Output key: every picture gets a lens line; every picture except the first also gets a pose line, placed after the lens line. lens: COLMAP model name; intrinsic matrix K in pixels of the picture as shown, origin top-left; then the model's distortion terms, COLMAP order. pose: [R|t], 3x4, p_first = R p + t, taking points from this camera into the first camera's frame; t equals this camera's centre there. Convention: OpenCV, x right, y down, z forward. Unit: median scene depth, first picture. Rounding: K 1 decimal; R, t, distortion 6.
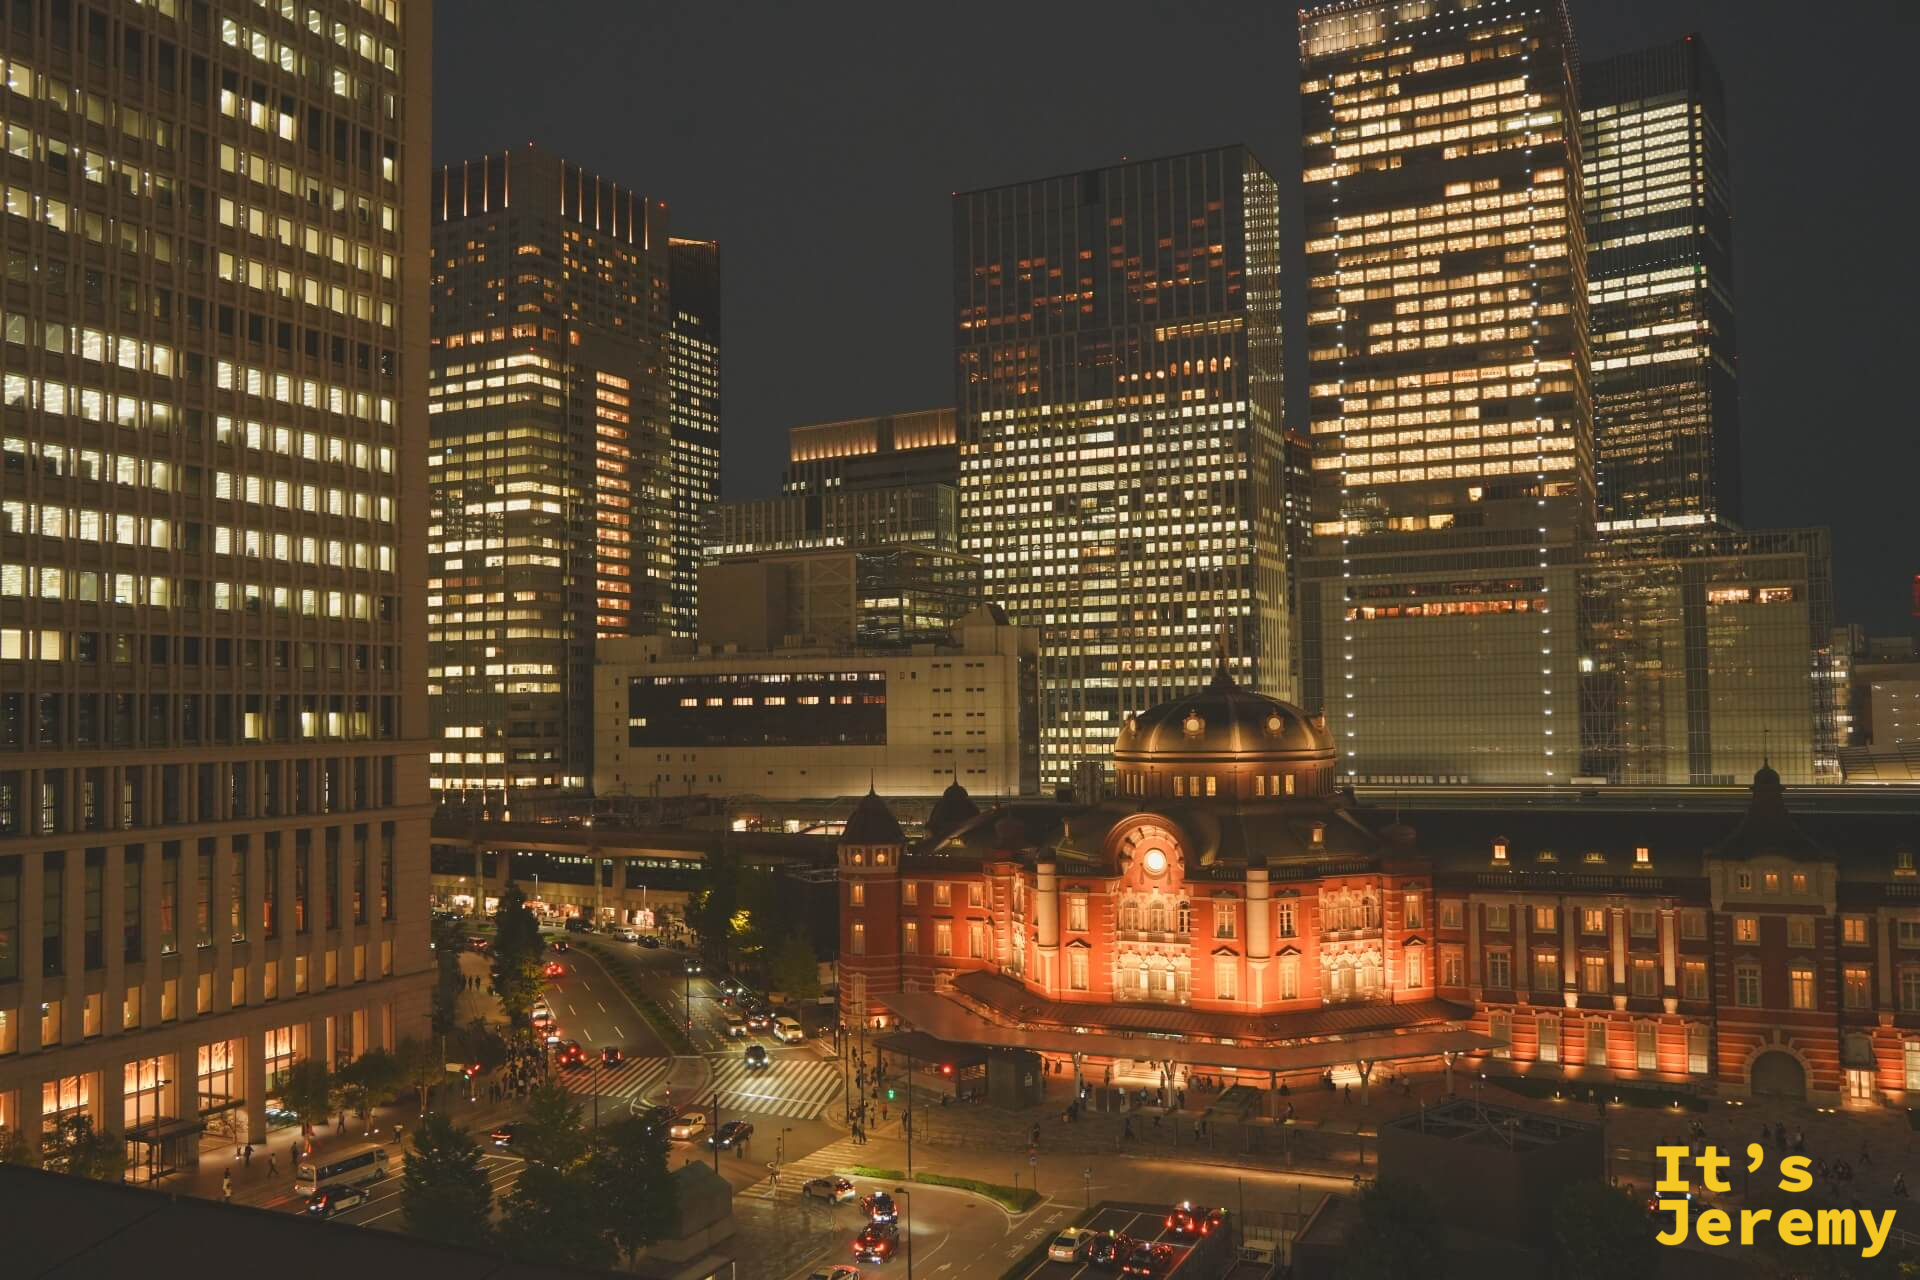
lens RADIAL K [[1546.9, 0, 952.4], [0, 1546.9, 646.8], [0, 0, 1]] dist [-0.067971, 0.063193]
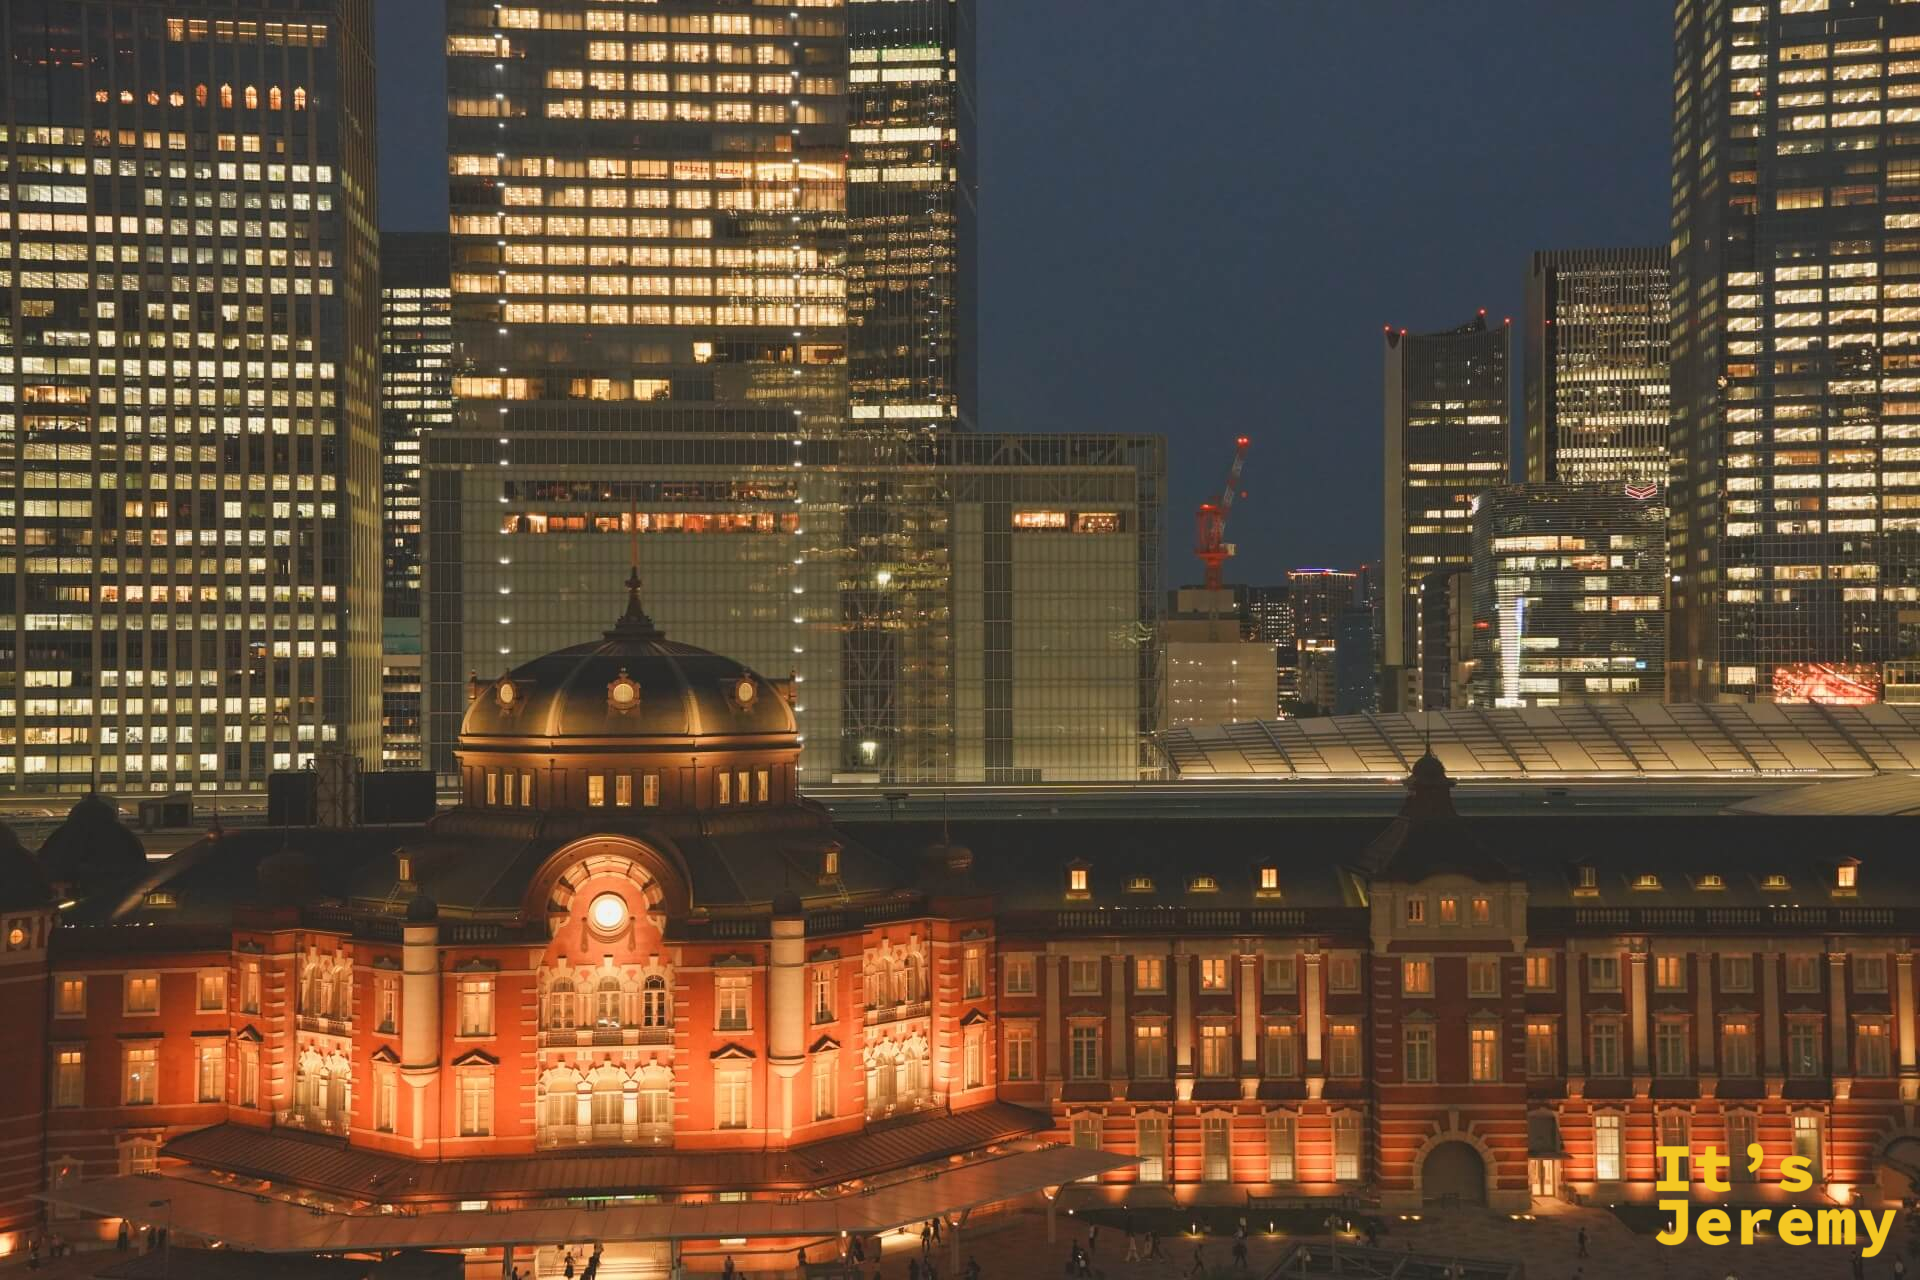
lens RADIAL K [[2386.4, 0, 960.0], [0, 2386.4, 640.0], [0, 0, 1]] dist [0.172710, 0.103876]
pose [[0.859026, 0.017116, 0.511646, -0.221930], [-0.030755, 0.999361, 0.018205, 0.007630], [-0.511007, -0.031374, 0.859004, 0.100564]]
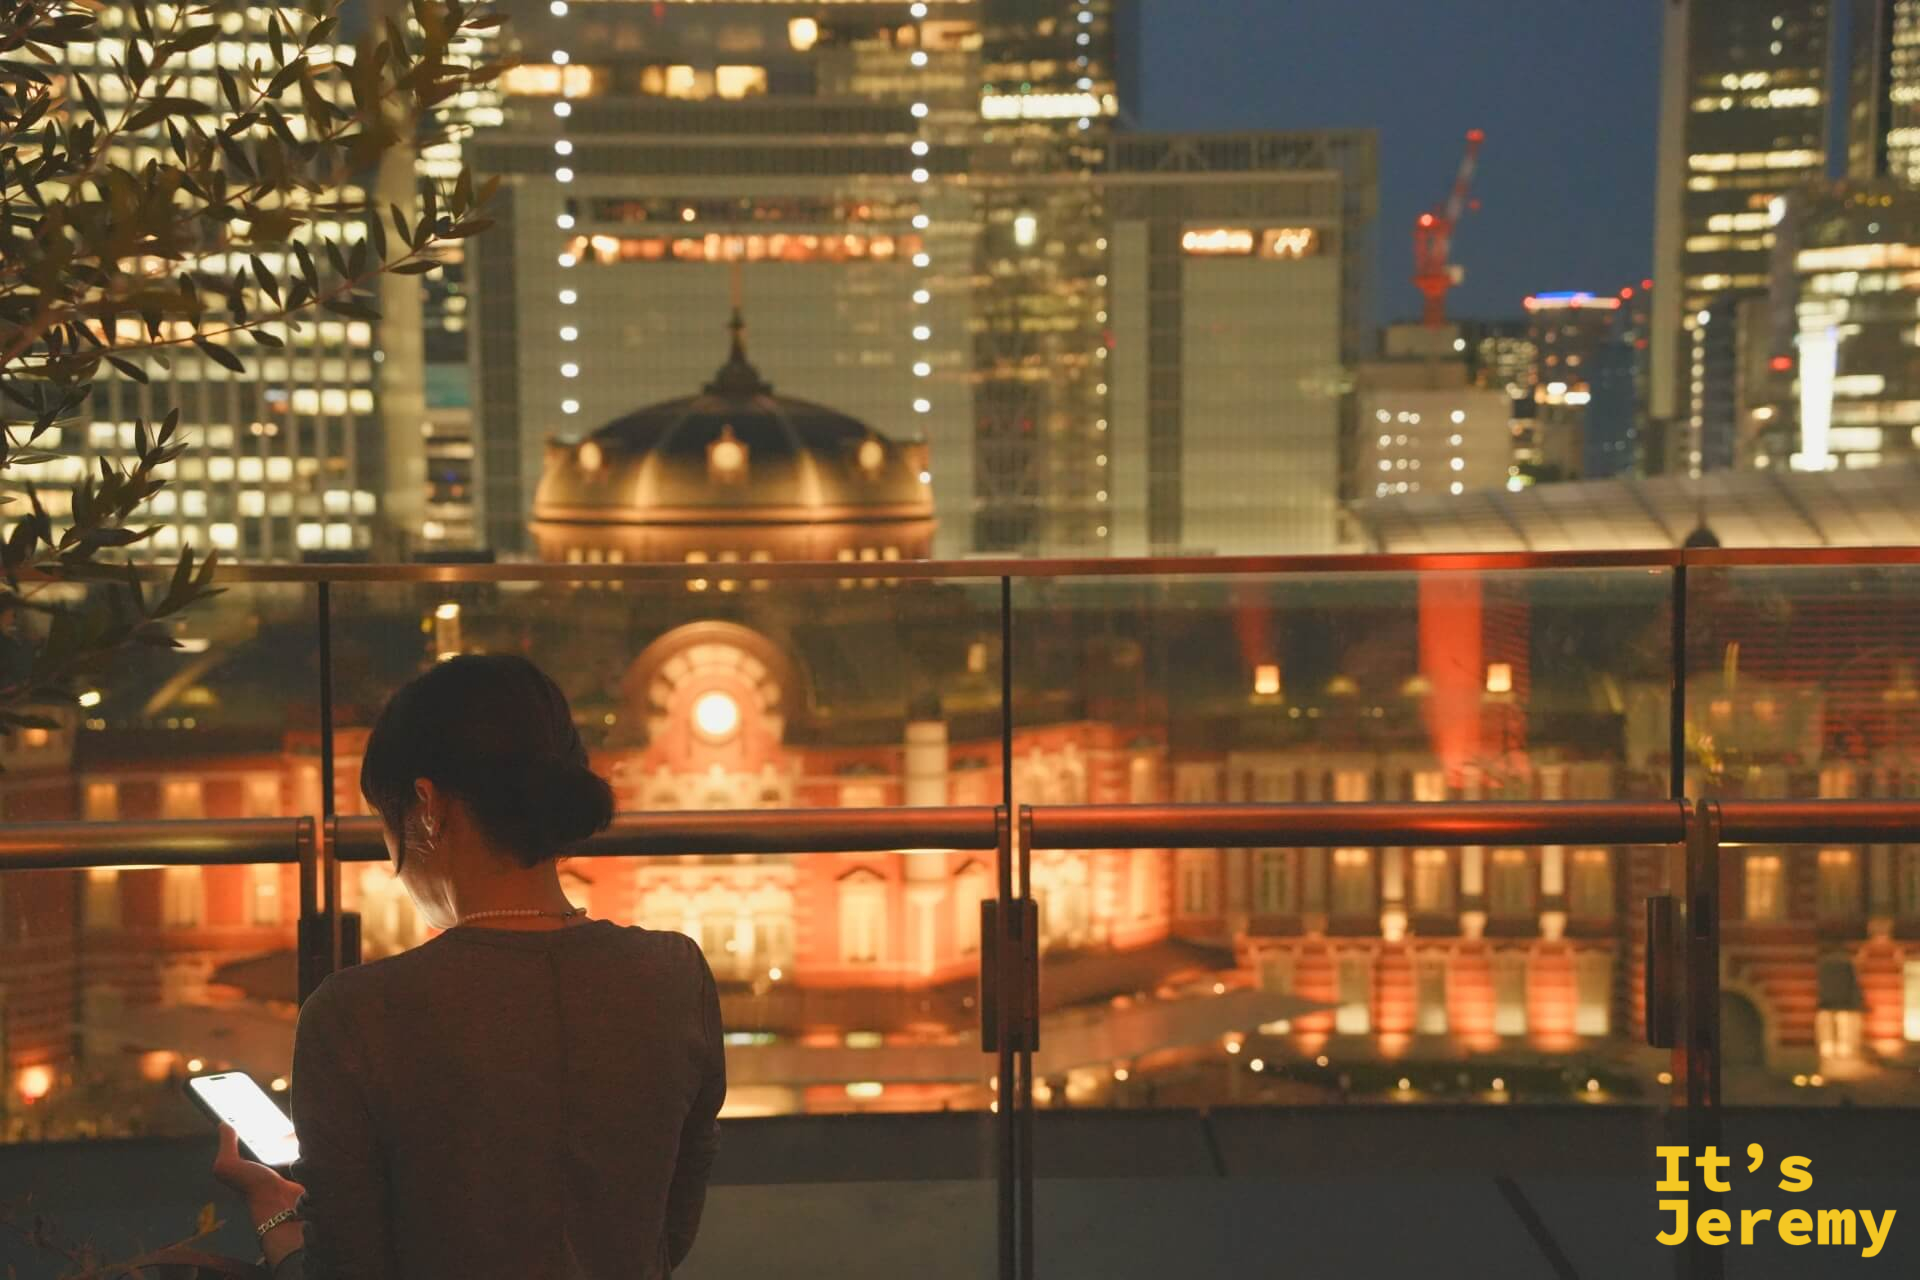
lens RADIAL K [[2921.2, 0, 946.5], [0, 2921.2, 637.7], [0, 0, 1]] dist [0.318480, 0.140507]
pose [[0.886464, -0.024457, 0.462151, -0.240944], [-0.026550, 0.994270, 0.103544, 0.006536], [-0.462035, -0.104058, 0.880736, 0.078304]]
